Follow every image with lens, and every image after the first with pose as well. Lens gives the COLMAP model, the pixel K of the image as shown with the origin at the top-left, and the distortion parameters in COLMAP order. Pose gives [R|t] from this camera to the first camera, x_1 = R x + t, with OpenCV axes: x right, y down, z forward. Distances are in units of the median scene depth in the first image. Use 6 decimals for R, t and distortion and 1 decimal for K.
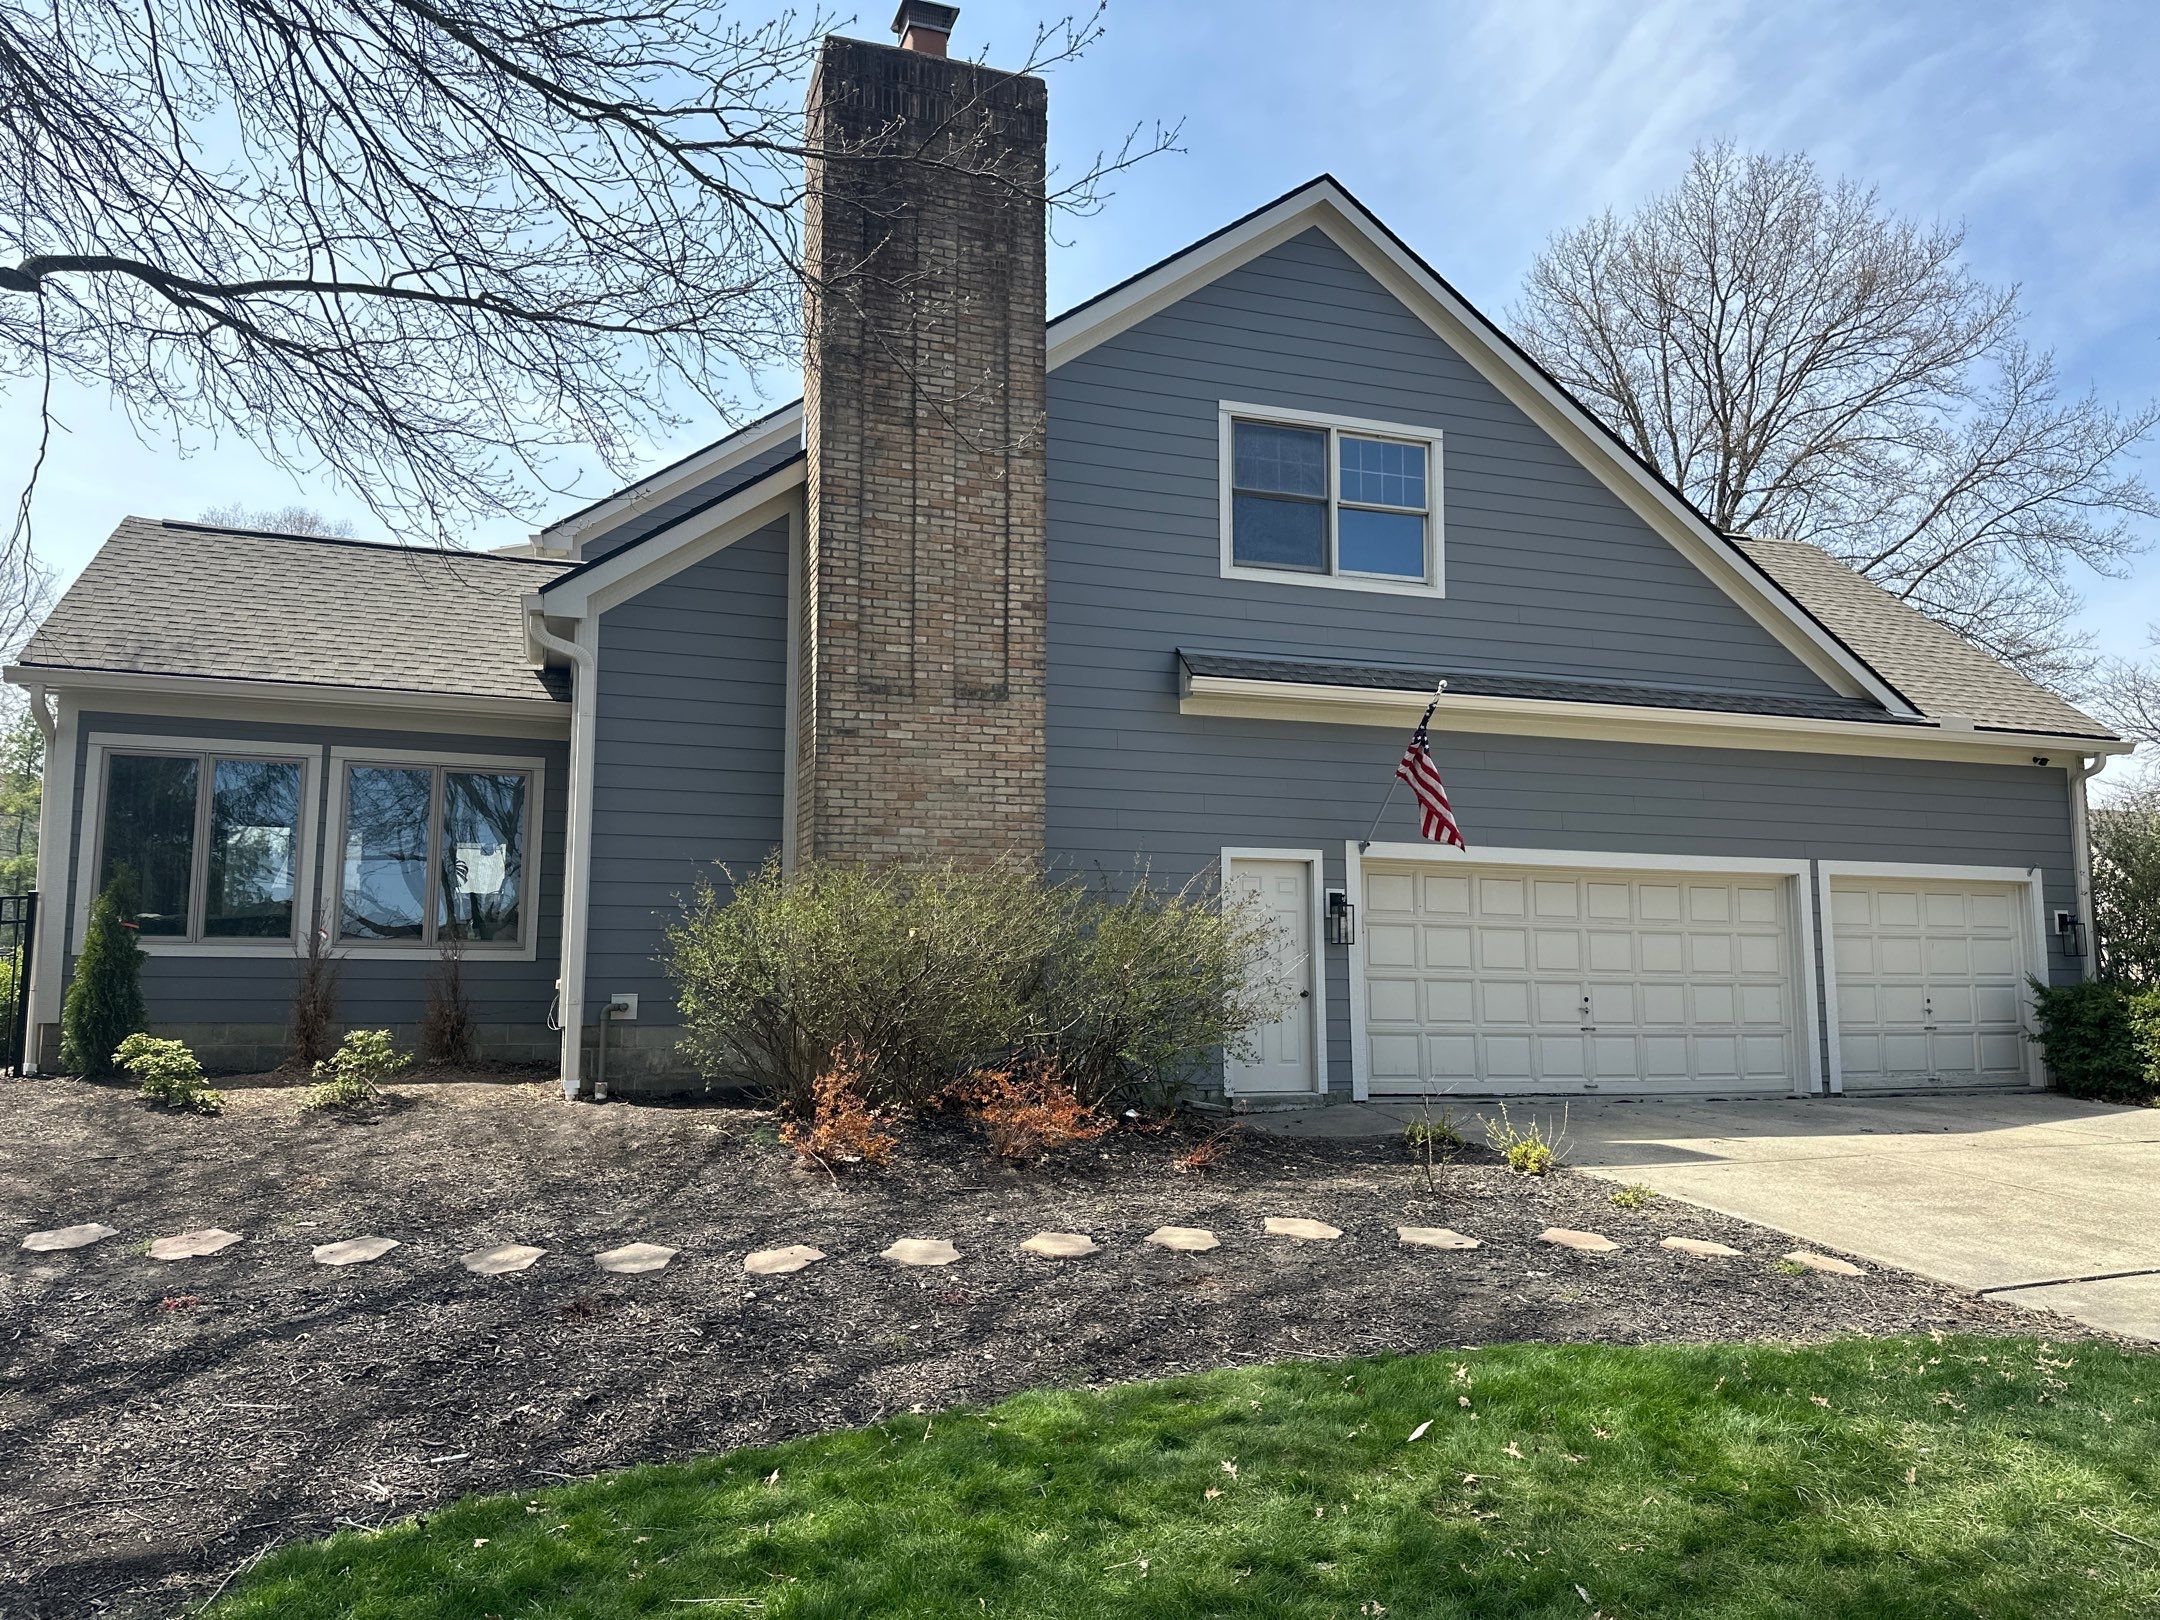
lens RADIAL K [[1534.2, 0, 990.0], [0, 1534.2, 832.7], [0, 0, 1]] dist [0.108151, -0.163973]
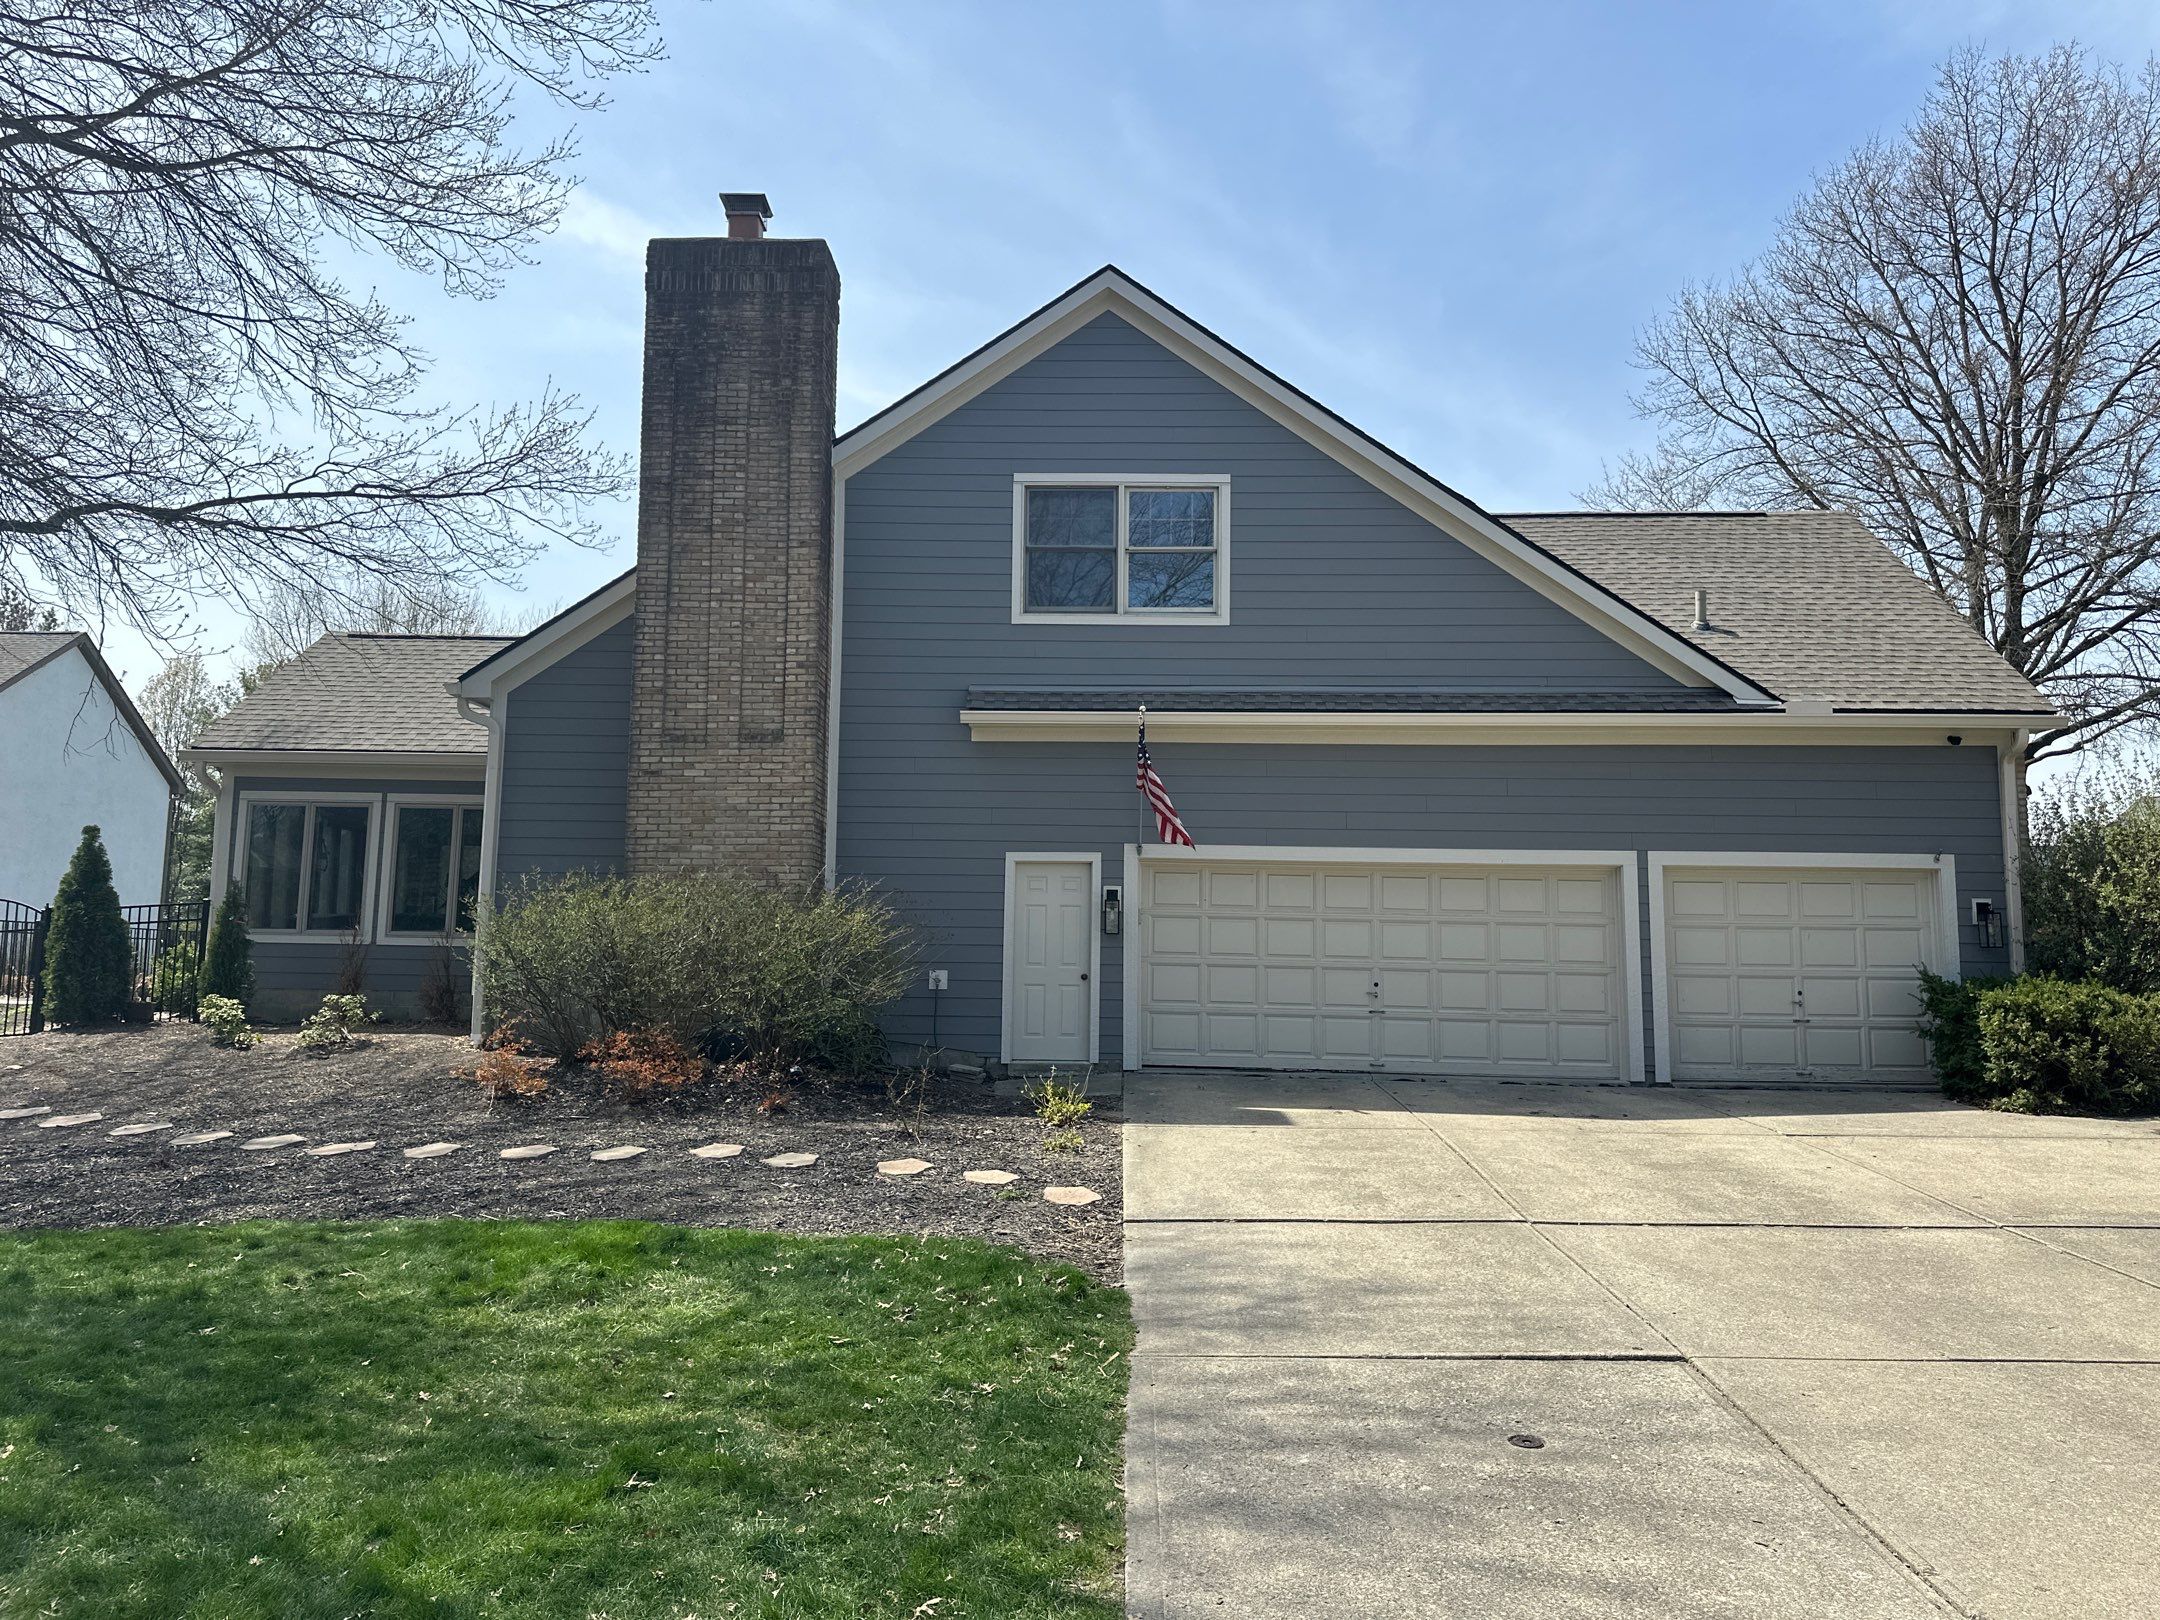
lens RADIAL K [[1498.9, 0, 1072.7], [0, 1498.9, 804.5], [0, 0, 1]] dist [0.104699, -0.148056]
pose [[0.933118, -0.028596, -0.358431, 0.597584], [0.026397, 0.999591, -0.011029, -0.012880], [0.358600, 0.000829, 0.933491, -0.058417]]
